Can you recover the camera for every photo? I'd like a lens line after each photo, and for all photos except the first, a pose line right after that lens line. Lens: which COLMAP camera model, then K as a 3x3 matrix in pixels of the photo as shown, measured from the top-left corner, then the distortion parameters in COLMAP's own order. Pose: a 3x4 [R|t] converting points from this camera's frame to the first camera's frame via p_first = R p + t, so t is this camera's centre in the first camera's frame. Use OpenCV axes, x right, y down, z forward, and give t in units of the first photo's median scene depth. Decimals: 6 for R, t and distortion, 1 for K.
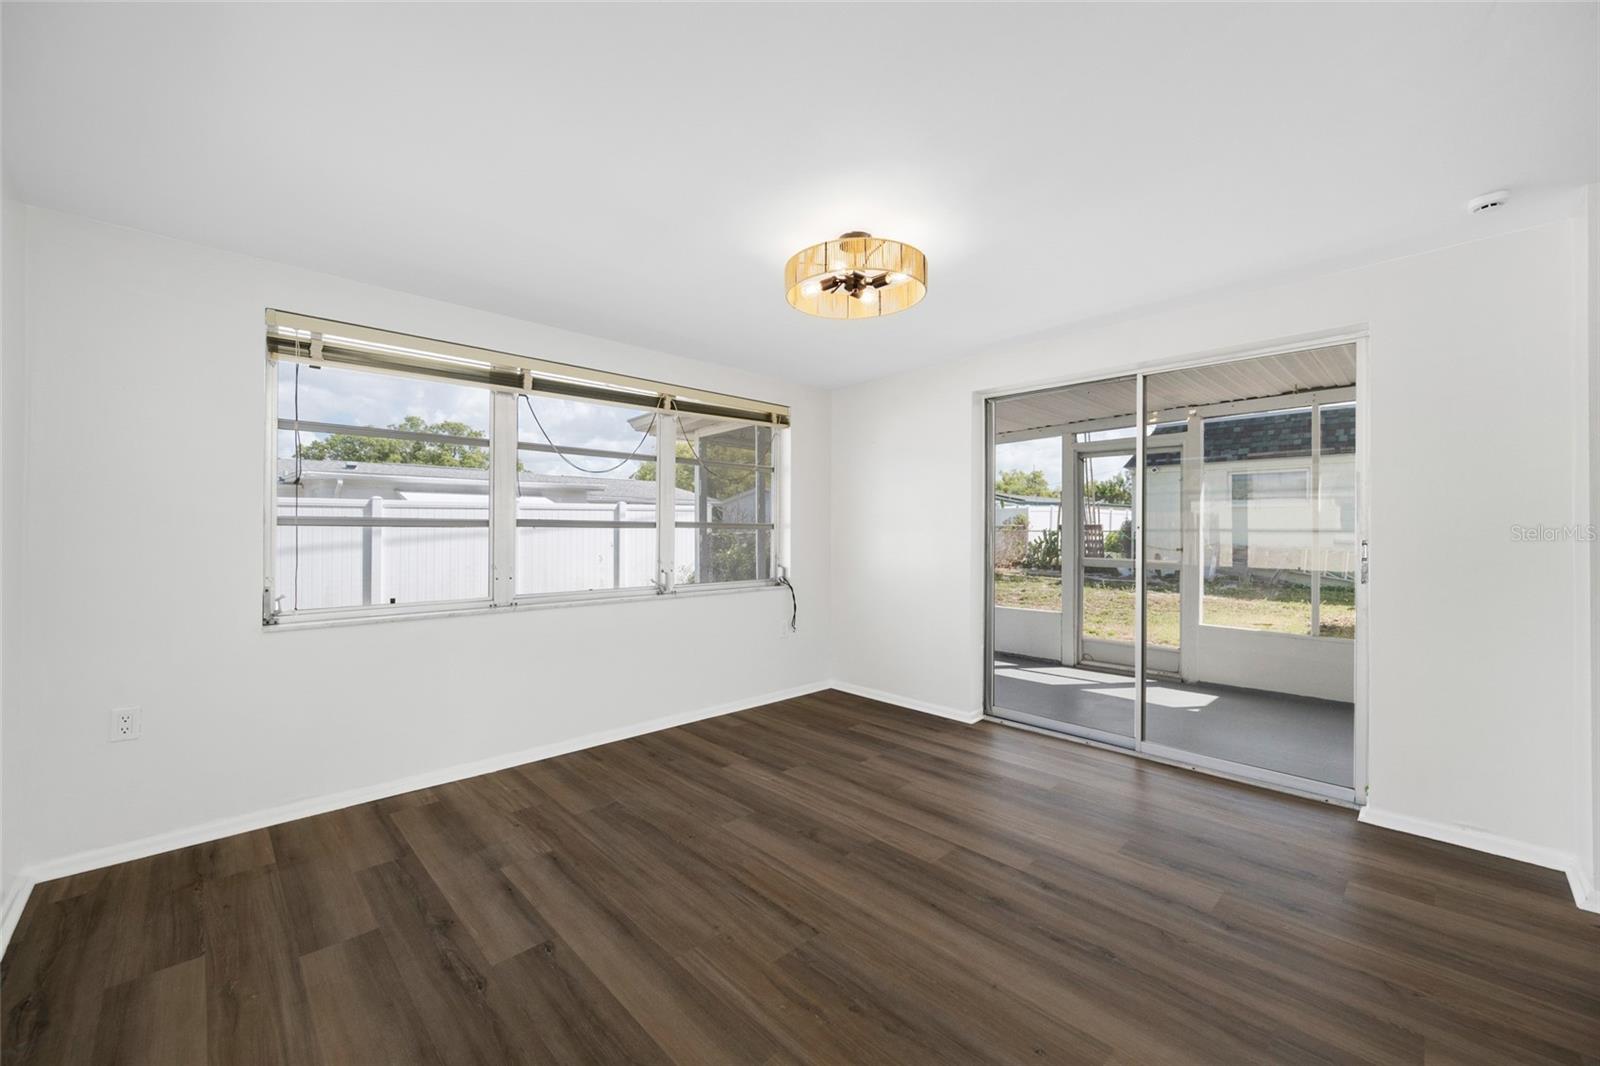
lens RADIAL K [[625.9, 0, 802.0], [0, 625.9, 529.3], [0, 0, 1]] dist [-0.001948, -0.000181]
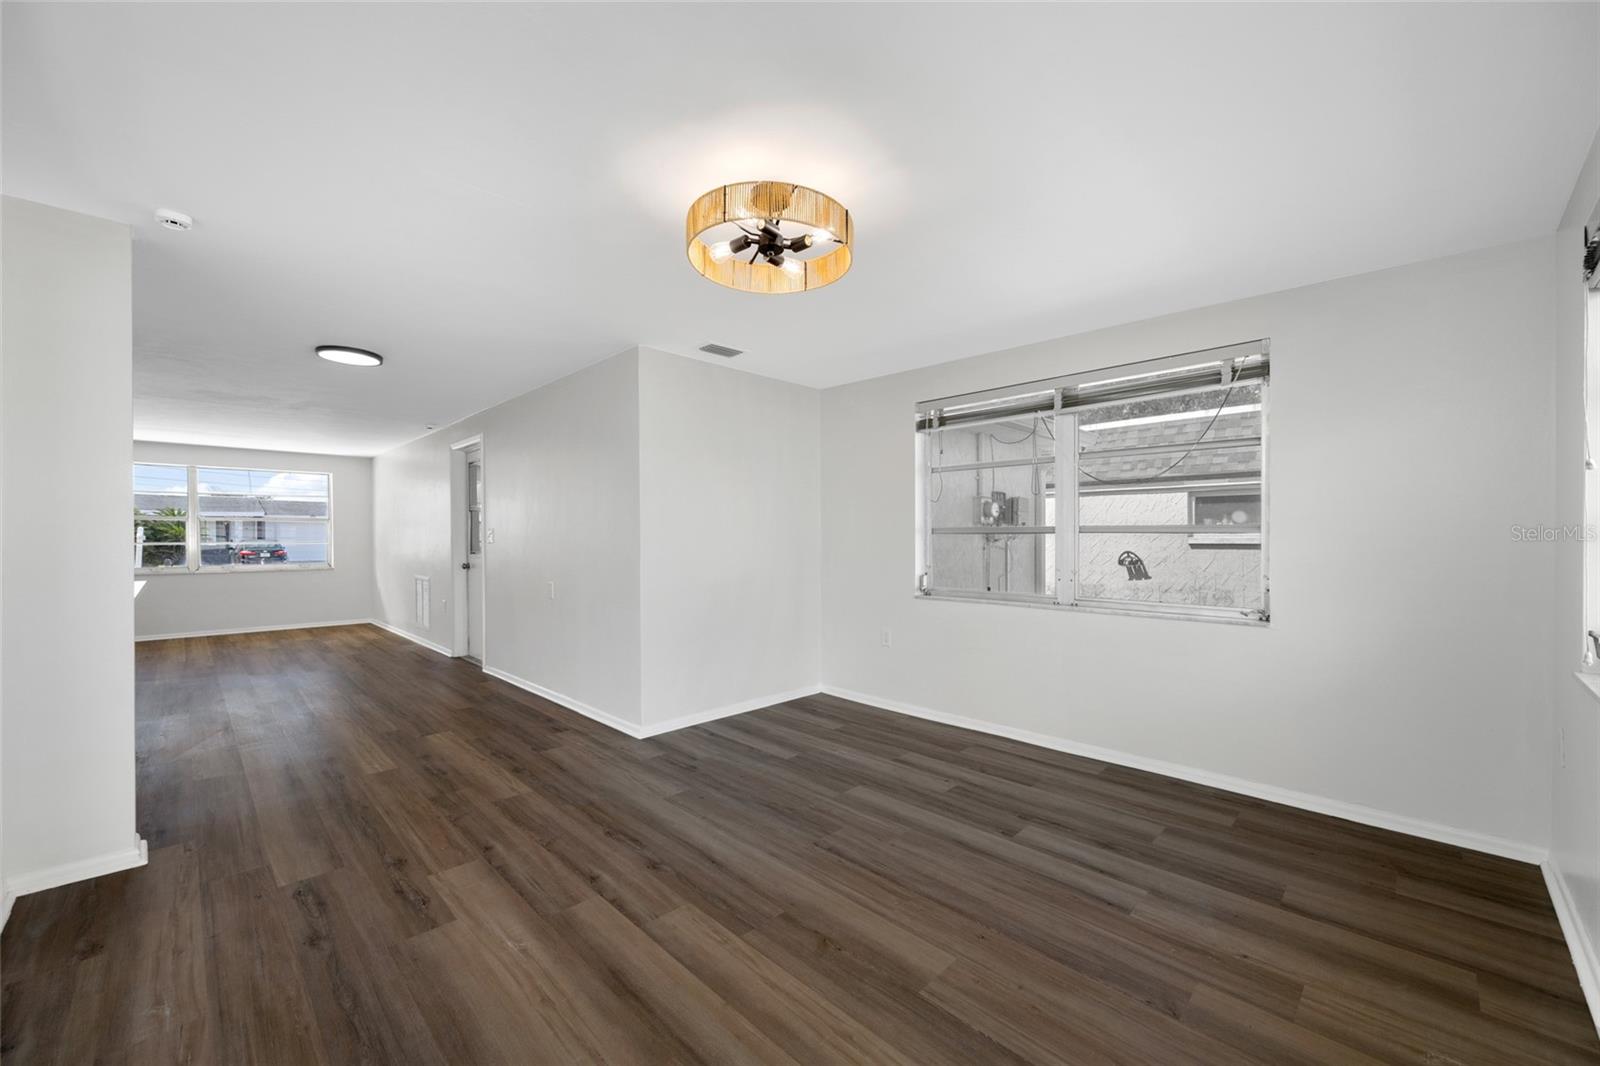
lens RADIAL K [[625.9, 0, 802.0], [0, 625.9, 529.3], [0, 0, 1]] dist [-0.001948, -0.000181]
pose [[-0.999822, -0.003684, -0.018529, 0.060837], [-0.003463, 0.999923, -0.011936, 0.004562], [0.018571, -0.011870, -0.999757, 1.837736]]
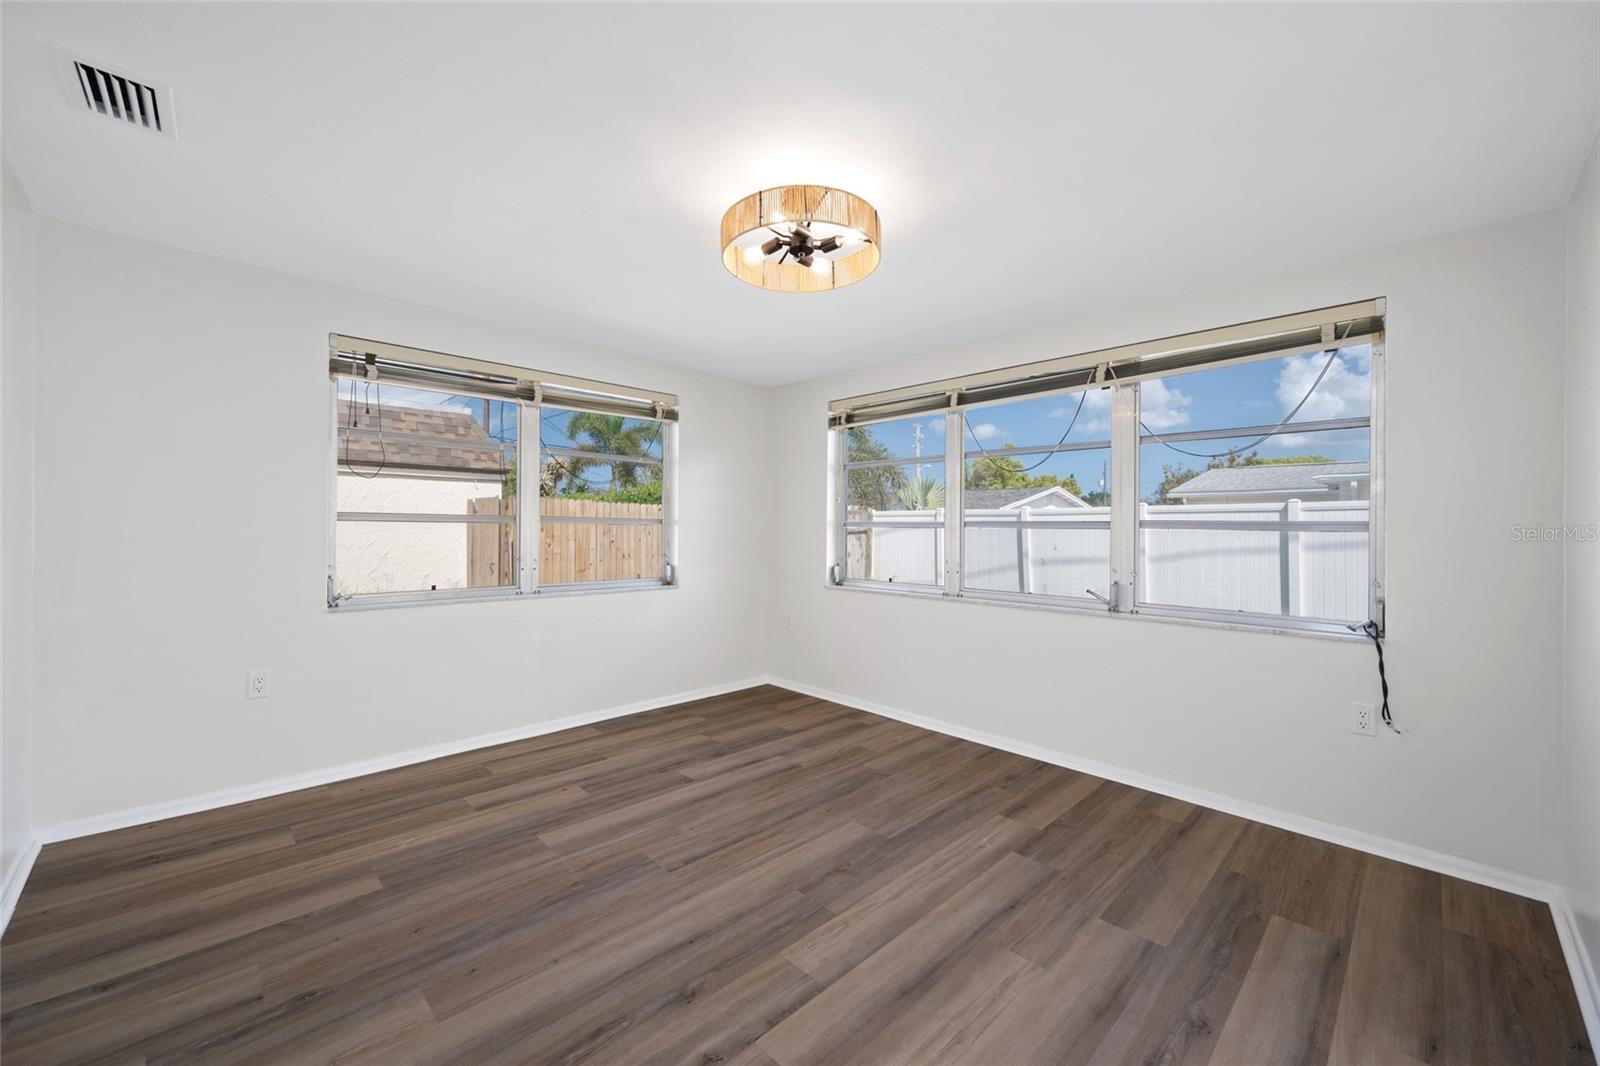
lens RADIAL K [[628.6, 0, 801.3], [0, 628.6, 531.4], [0, 0, 1]] dist [0.000016, 0.000033]
pose [[0.010926, 0.002000, -0.999938, 0.951552], [-0.009180, 0.999956, 0.001900, 0.006254], [0.999898, 0.009159, 0.010944, 0.974475]]
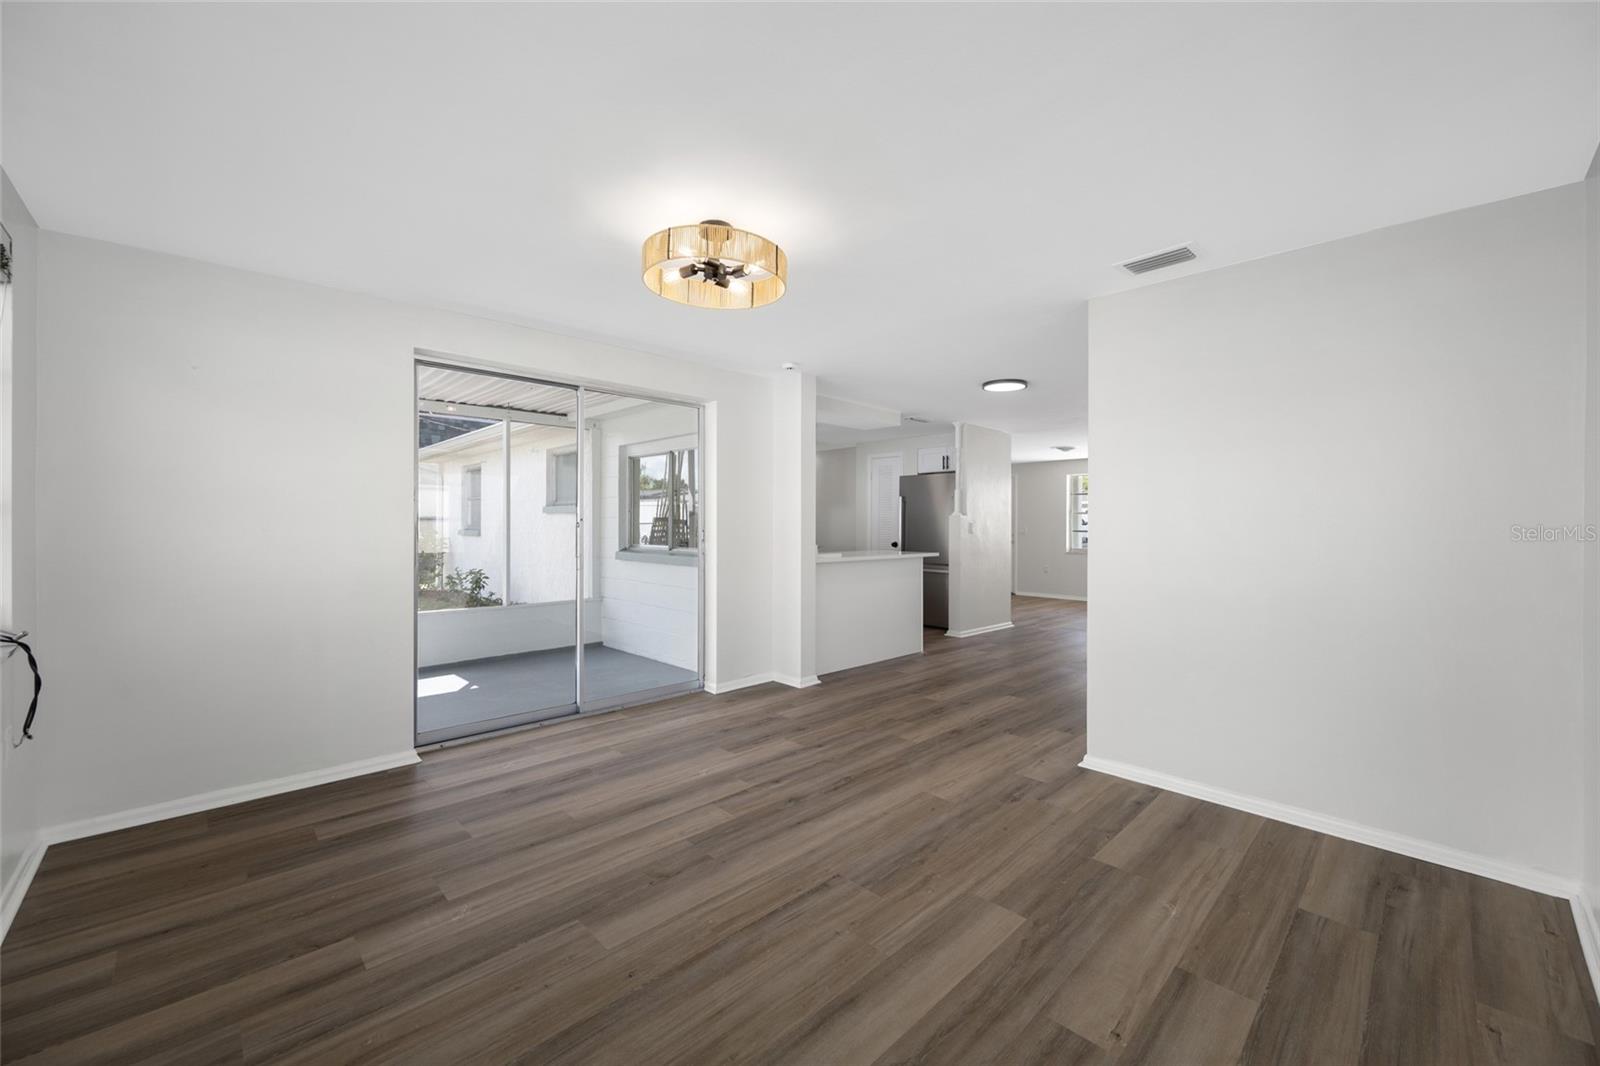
lens RADIAL K [[632.9, 0, 801.6], [0, 632.9, 515.6], [0, 0, 1]] dist [0.000184, -0.000112]
pose [[-0.003720, 0.009825, 0.999945, -0.903481], [-0.006914, 0.999928, -0.009851, 0.000280], [-0.999969, -0.006950, -0.003652, 0.855553]]
